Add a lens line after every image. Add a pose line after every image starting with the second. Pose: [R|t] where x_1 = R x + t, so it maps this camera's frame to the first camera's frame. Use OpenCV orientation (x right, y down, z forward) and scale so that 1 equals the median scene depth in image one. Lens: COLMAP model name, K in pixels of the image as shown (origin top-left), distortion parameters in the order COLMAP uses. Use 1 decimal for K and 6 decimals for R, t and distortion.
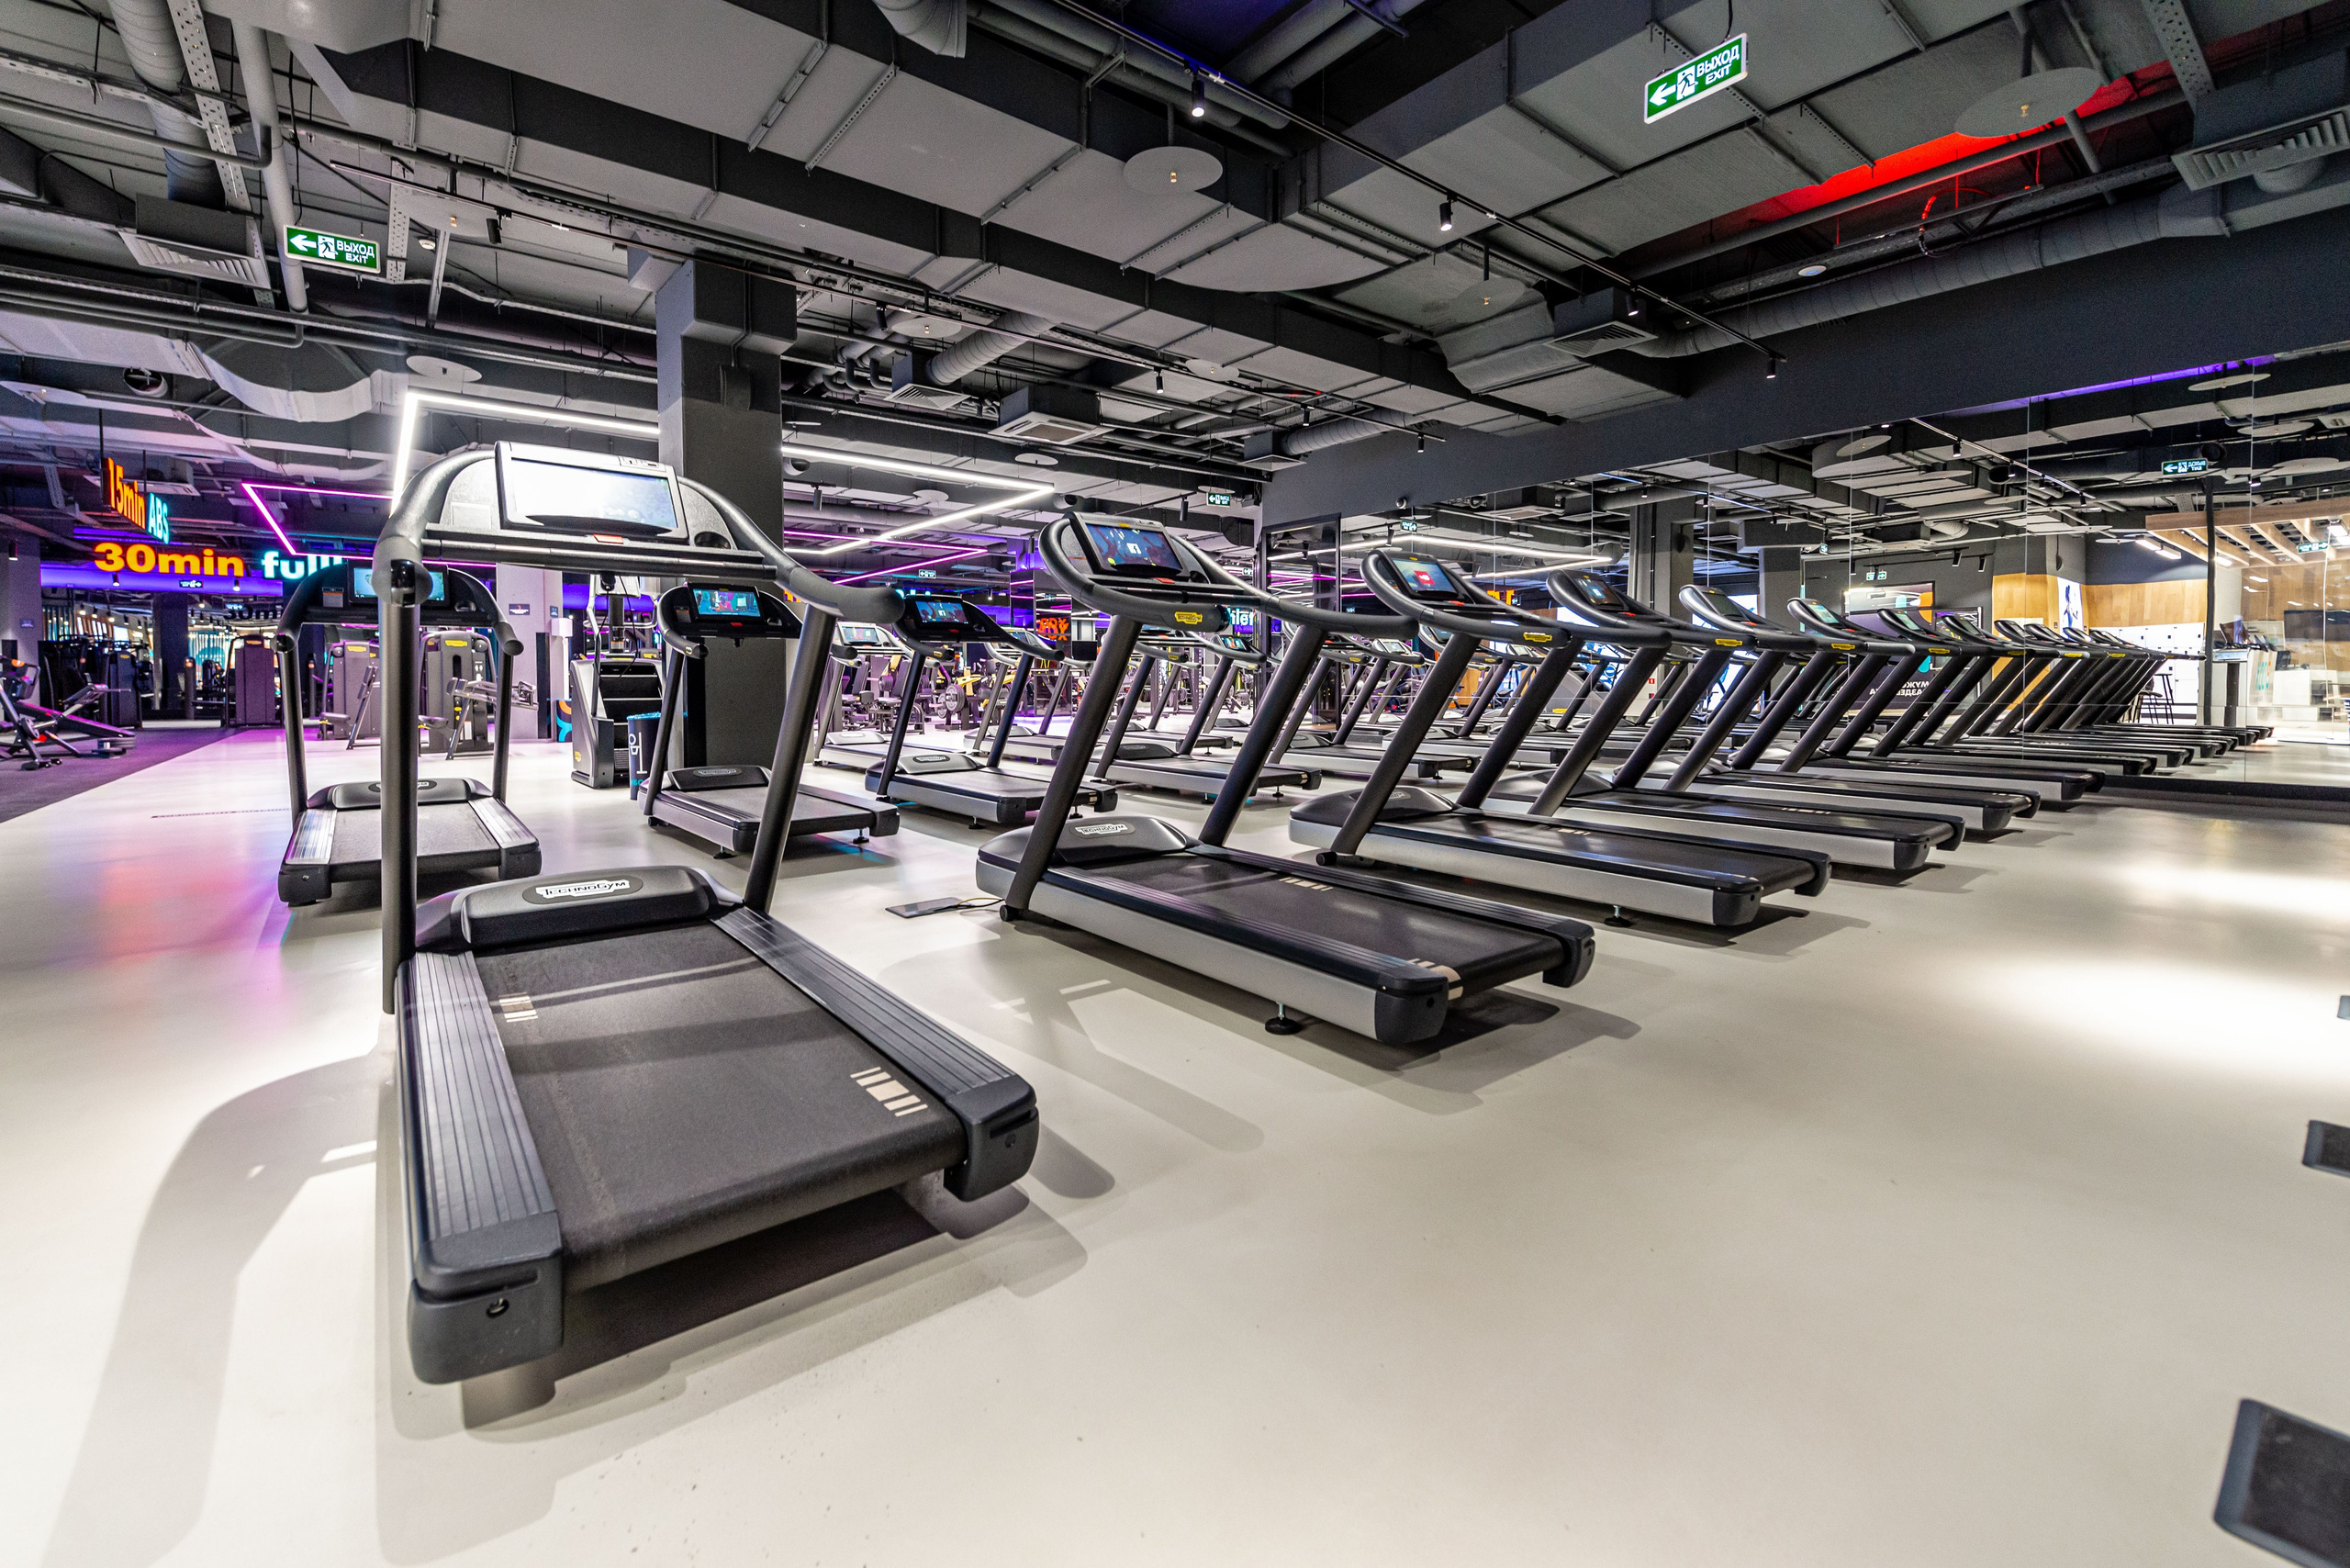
lens RADIAL K [[1009.8, 0, 1175.0], [0, 1009.8, 784.0], [0, 0, 1]] dist [0.009665, 0.000258]
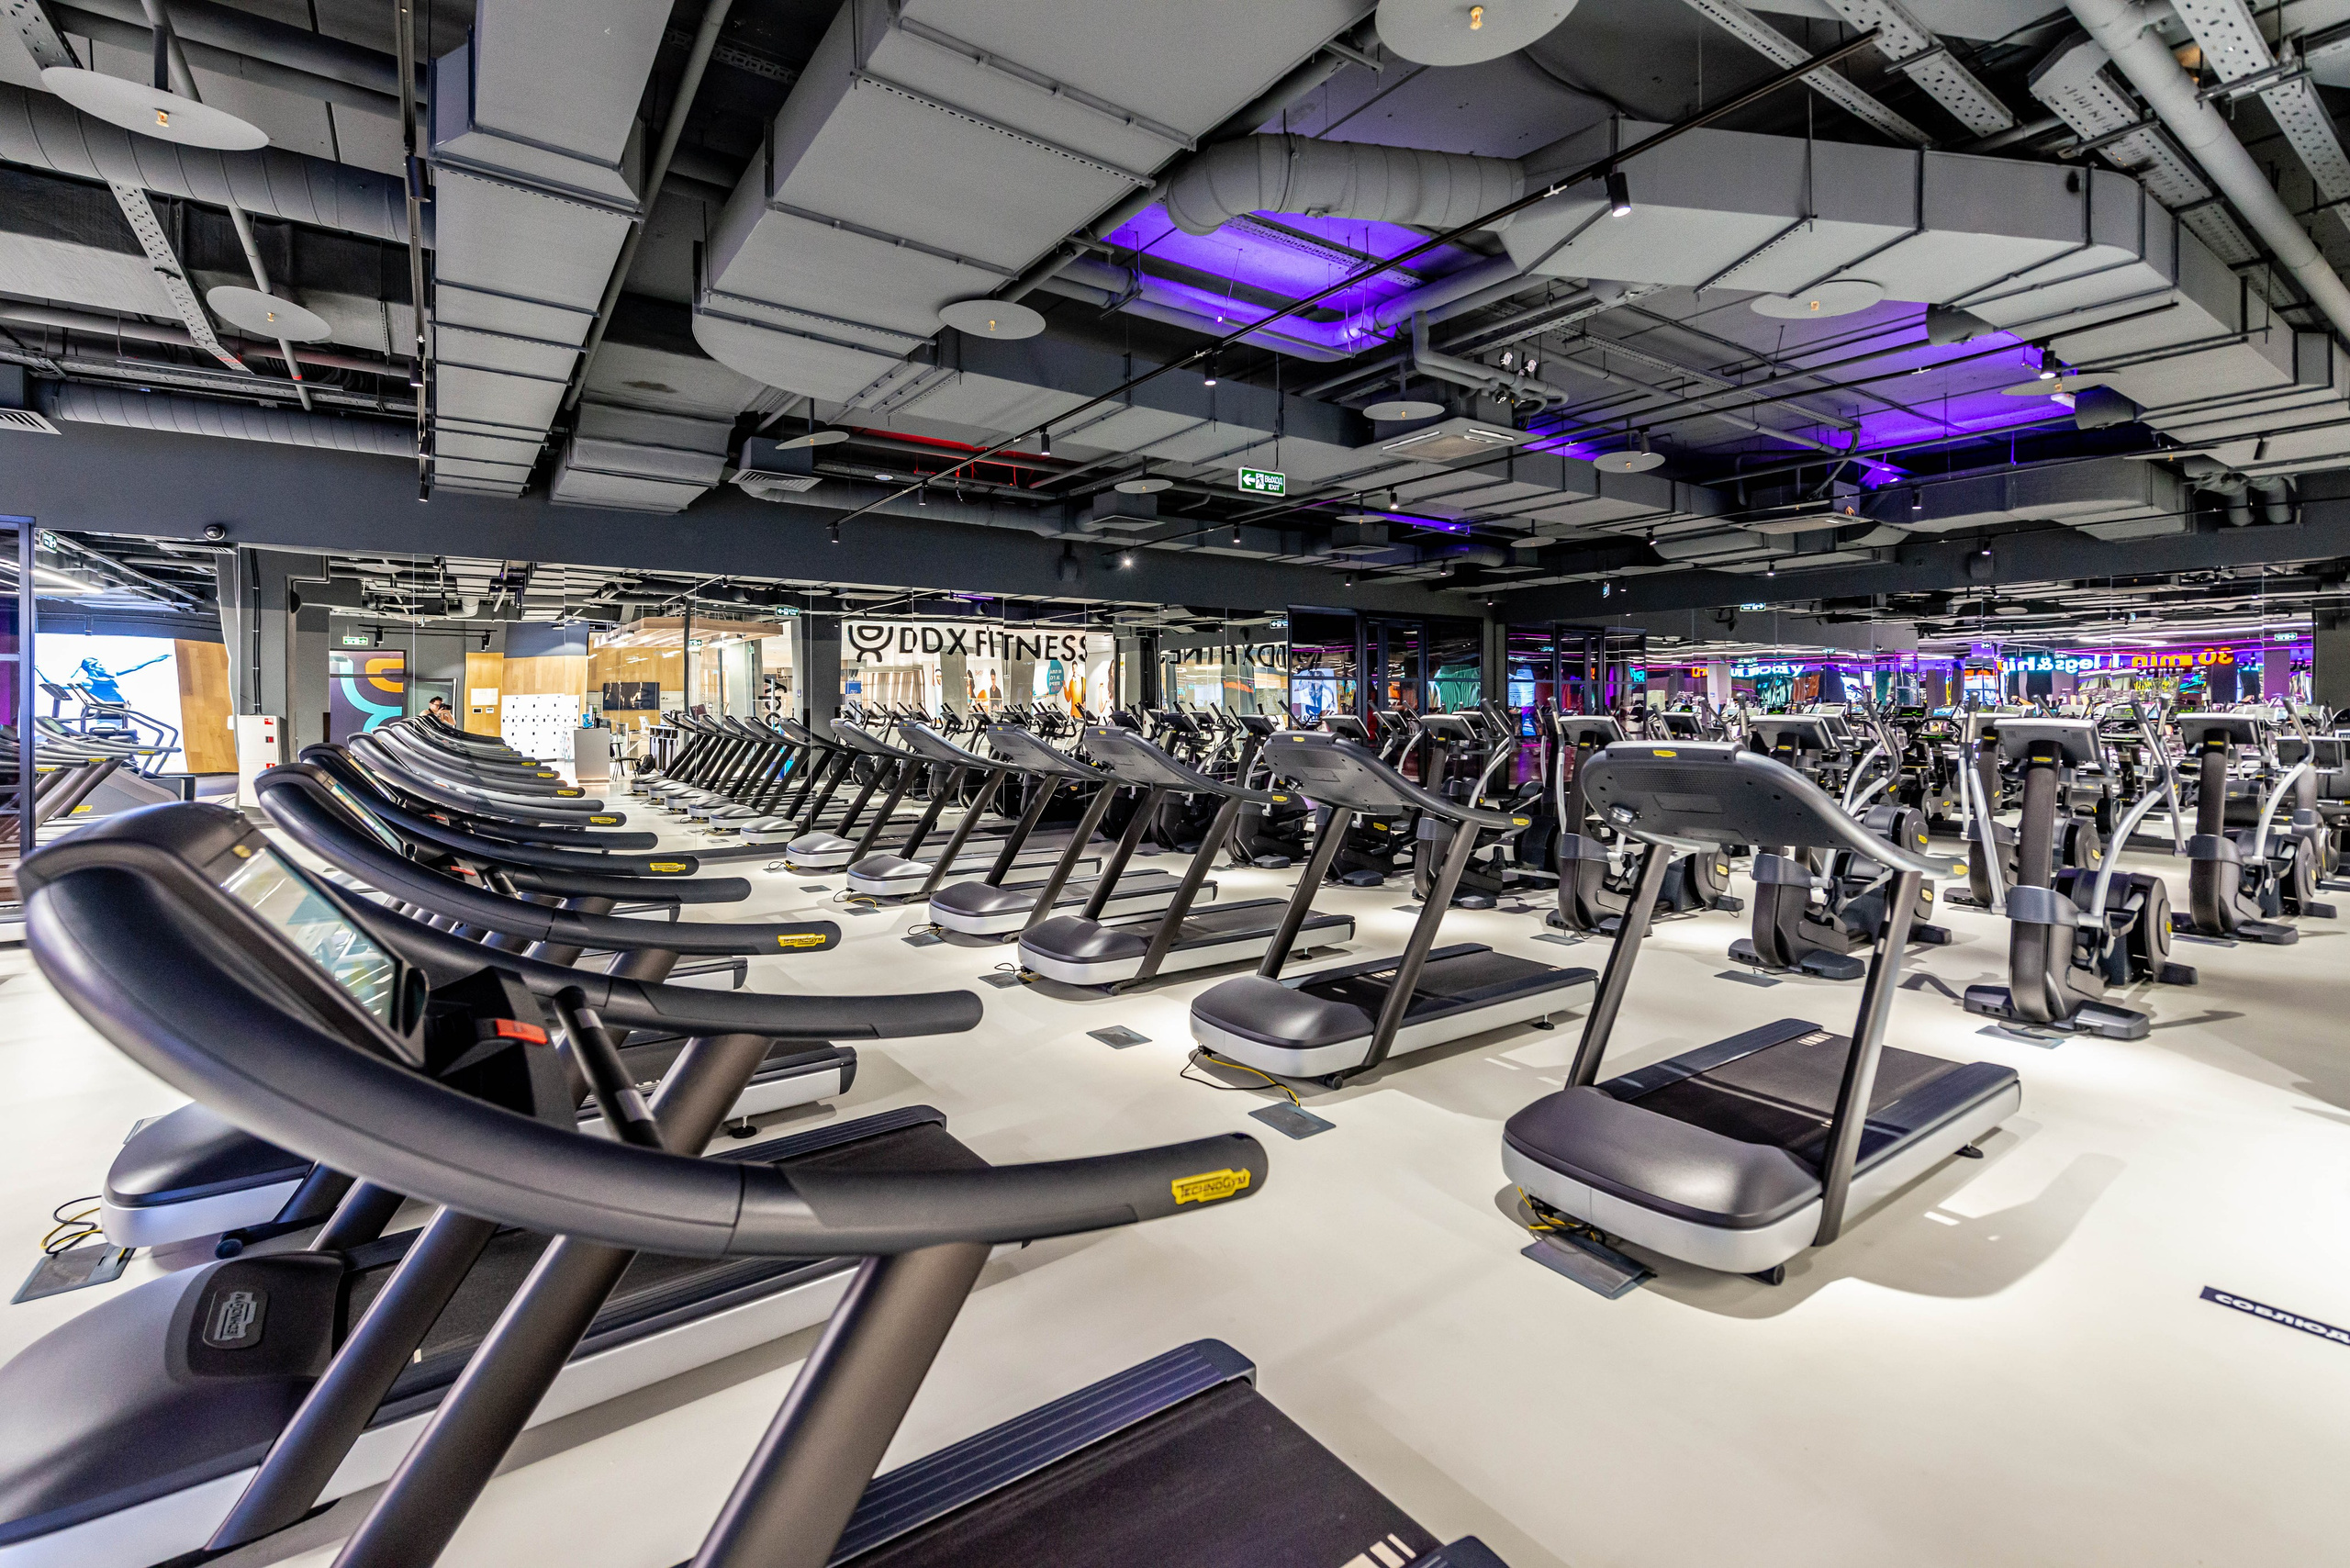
lens RADIAL K [[1009.8, 0, 1175.0], [0, 1009.8, 784.0], [0, 0, 1]] dist [0.009665, 0.000258]
pose [[0.045632, -0.063191, 0.996958, -0.791363], [0.088906, 0.994294, 0.058953, -0.176570], [-0.994994, 0.085945, 0.050990, 0.670731]]
